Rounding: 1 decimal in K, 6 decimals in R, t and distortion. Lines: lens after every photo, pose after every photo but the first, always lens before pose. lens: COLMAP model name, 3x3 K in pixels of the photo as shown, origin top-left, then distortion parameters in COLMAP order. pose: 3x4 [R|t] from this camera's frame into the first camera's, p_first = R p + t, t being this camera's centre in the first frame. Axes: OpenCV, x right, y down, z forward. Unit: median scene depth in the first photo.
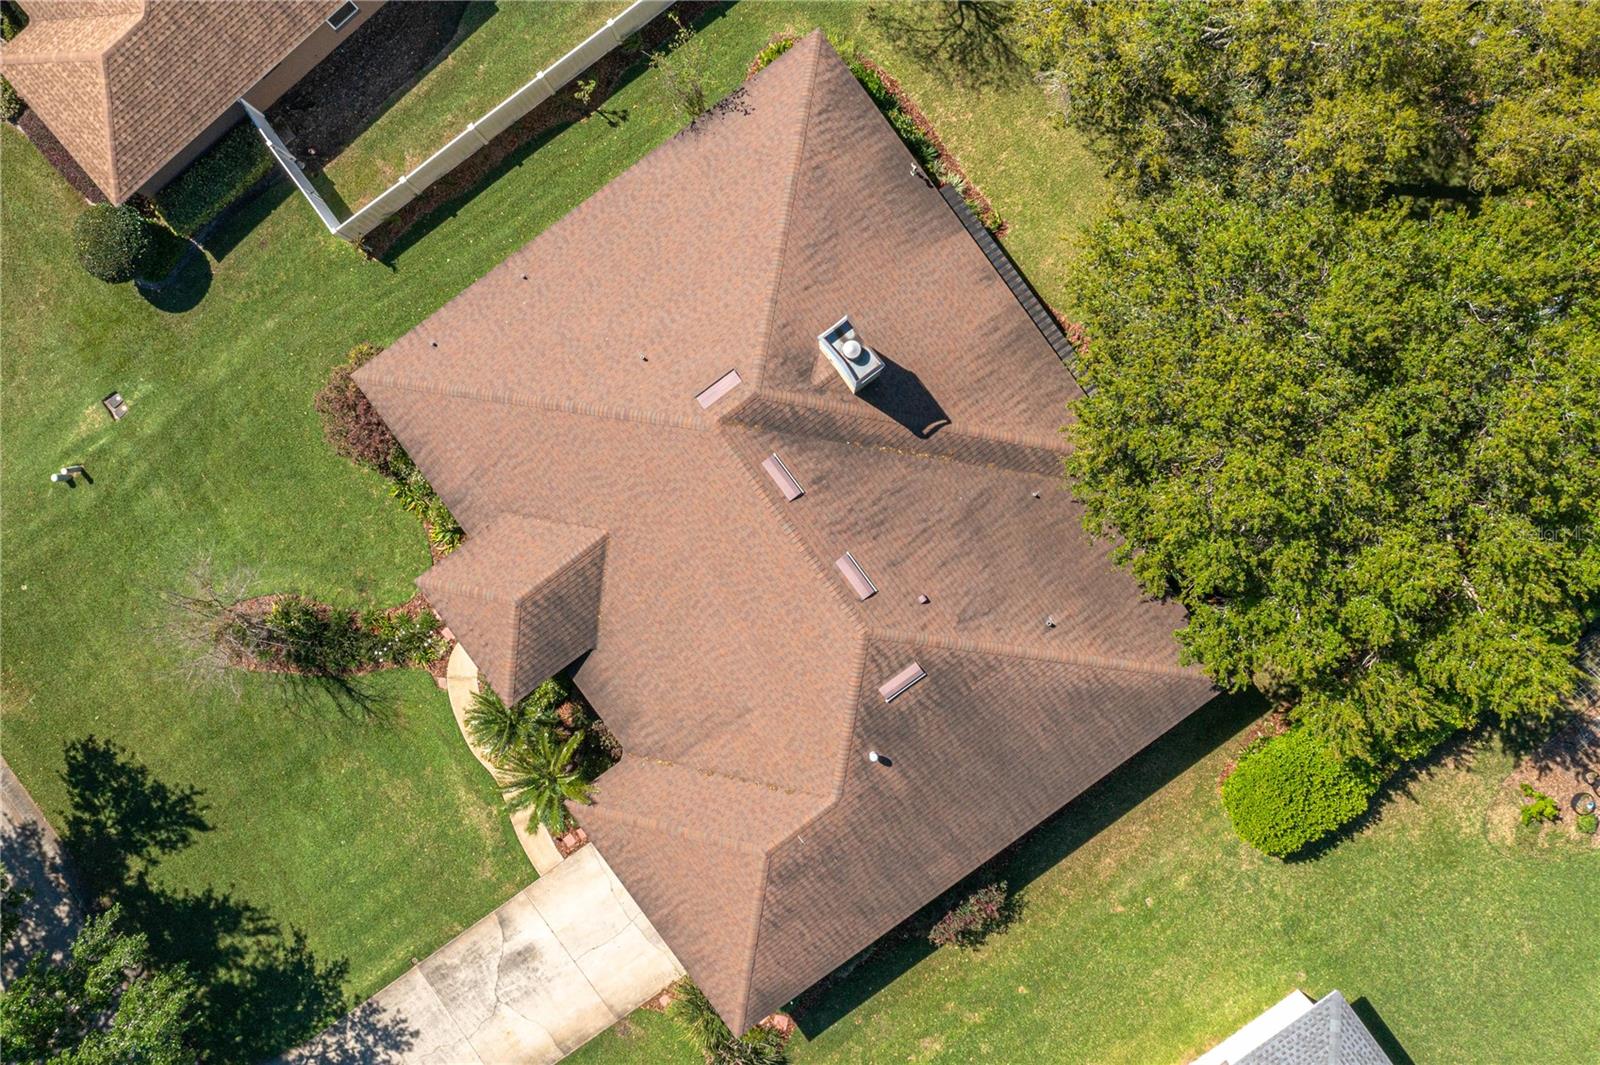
lens RADIAL K [[1306.2, 0, 797.6], [0, 1306.2, 527.2], [0, 0, 1]] dist [0.004311, -0.009289]
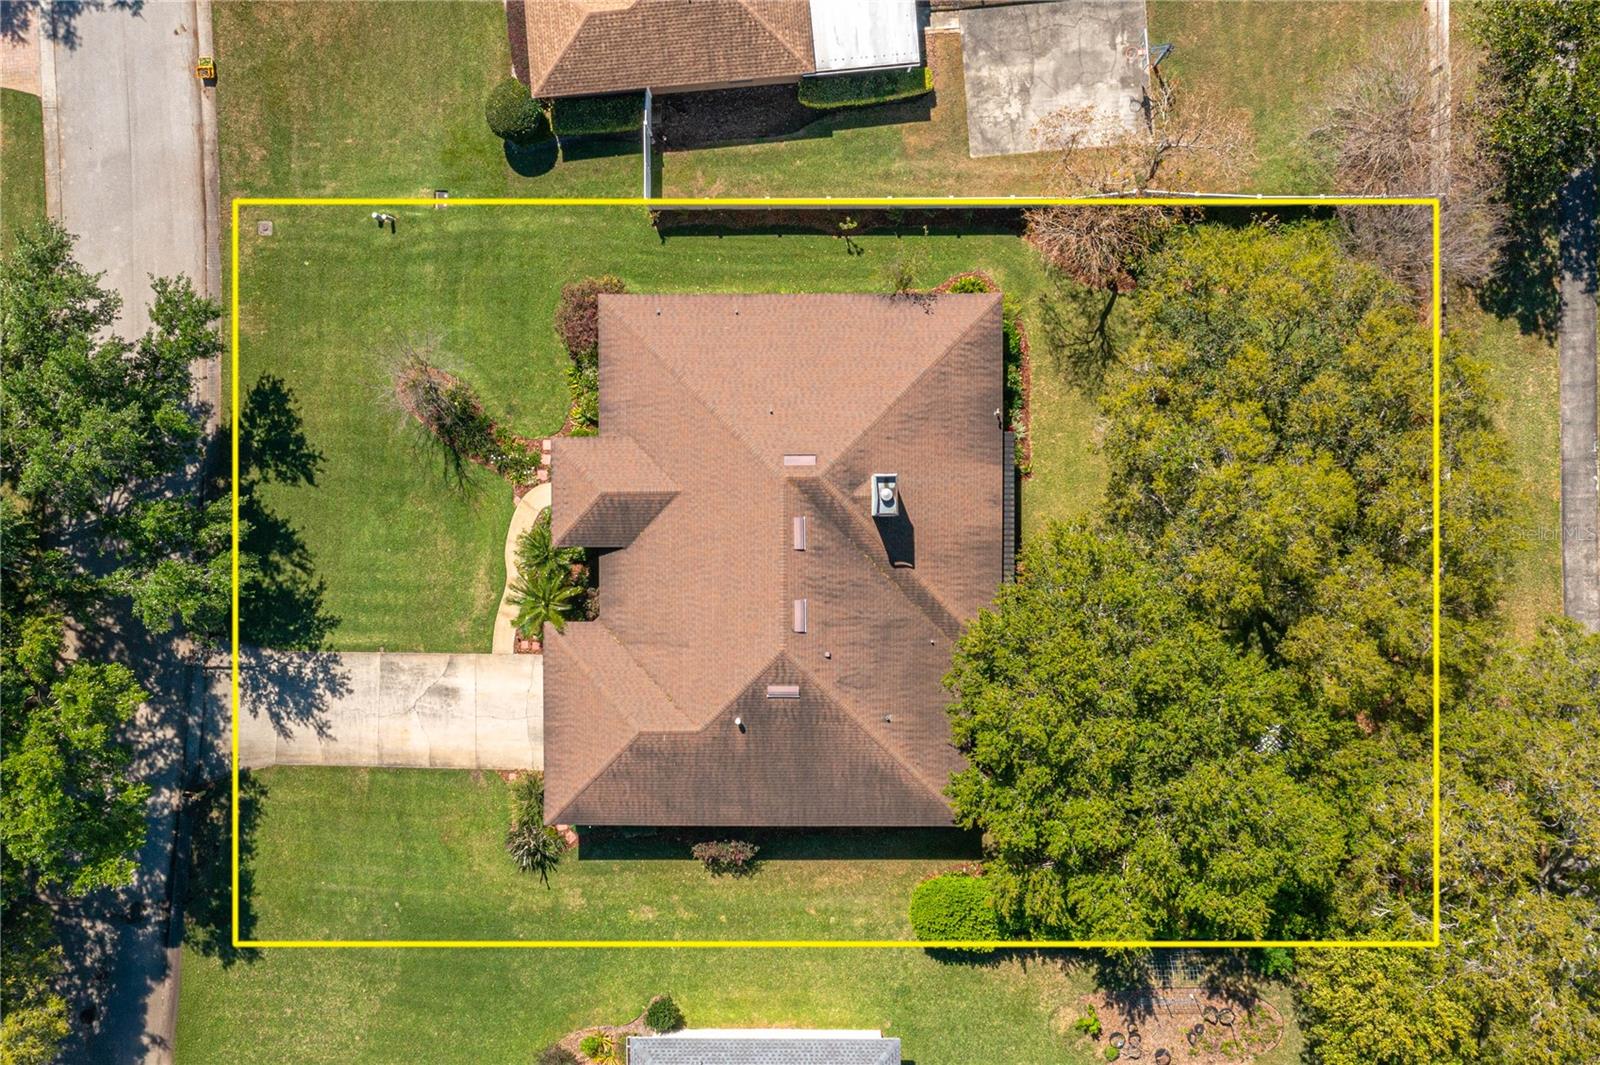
lens RADIAL K [[1306.2, 0, 799.1], [0, 1306.2, 538.9], [0, 0, 1]] dist [0.004311, -0.009289]
pose [[0.808029, 0.588685, 0.023209, -0.036613], [-0.588951, 0.808144, 0.006334, -0.035803], [-0.015028, -0.018787, 0.999711, -0.416341]]
